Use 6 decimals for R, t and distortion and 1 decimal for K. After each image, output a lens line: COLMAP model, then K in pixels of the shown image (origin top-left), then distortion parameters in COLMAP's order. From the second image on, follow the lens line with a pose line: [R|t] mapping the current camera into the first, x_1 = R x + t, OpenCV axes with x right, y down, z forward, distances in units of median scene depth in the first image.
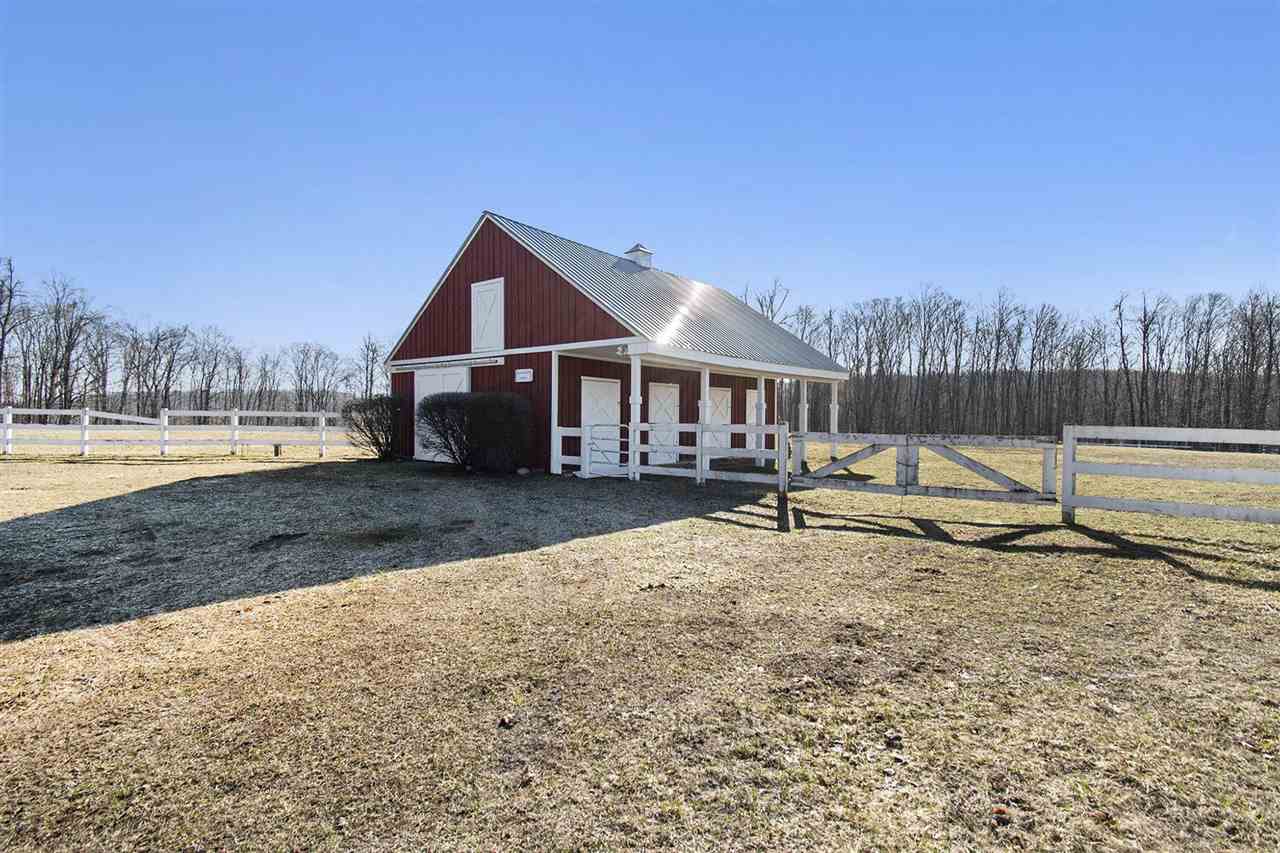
lens RADIAL K [[560.5, 0, 645.2], [0, 560.5, 430.2], [0, 0, 1]] dist [-0.022568, -0.000537]
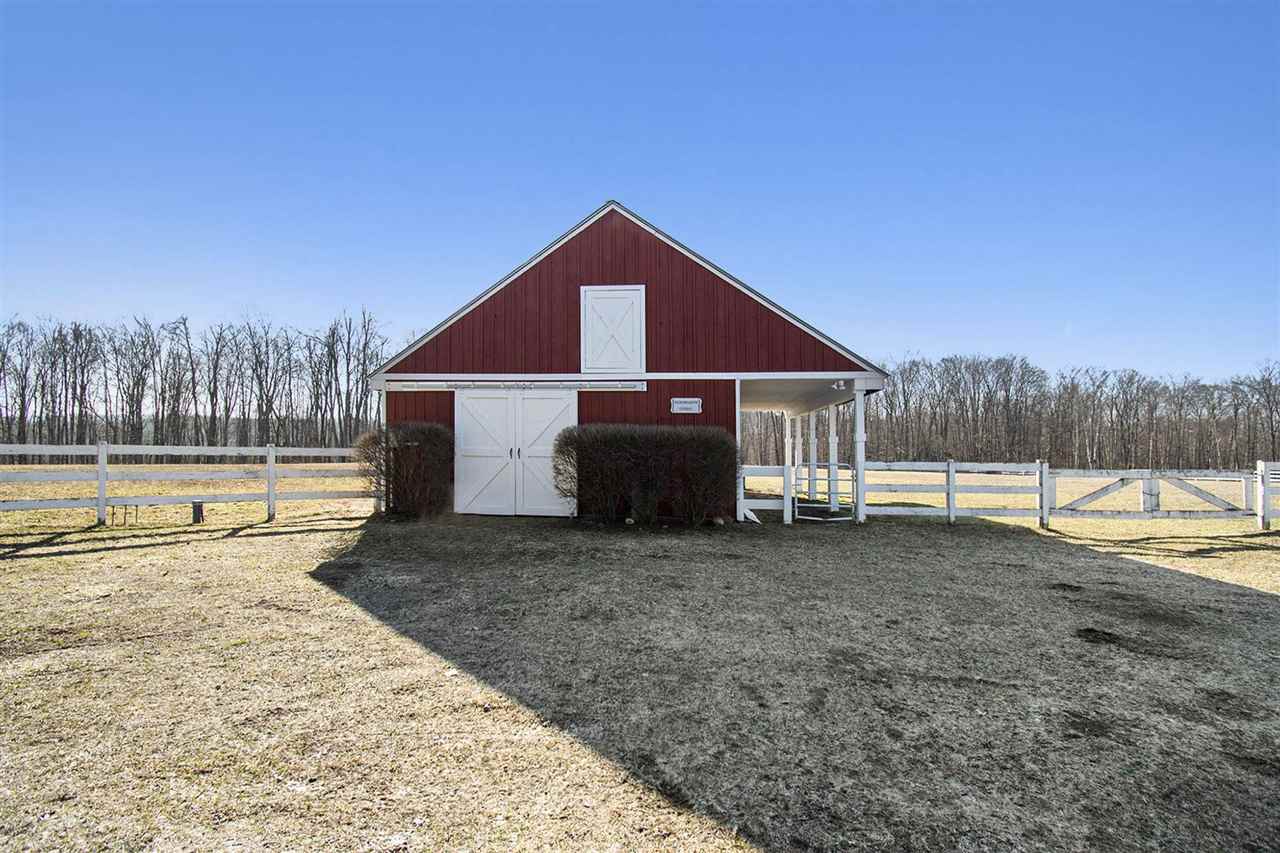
lens RADIAL K [[560.5, 0, 645.2], [0, 560.5, 430.2], [0, 0, 1]] dist [-0.022568, -0.000537]
pose [[0.861282, 0.018920, 0.507775, -0.698183], [0.011828, 0.998289, -0.057260, -0.014615], [-0.507990, 0.055323, 0.859584, 0.321034]]
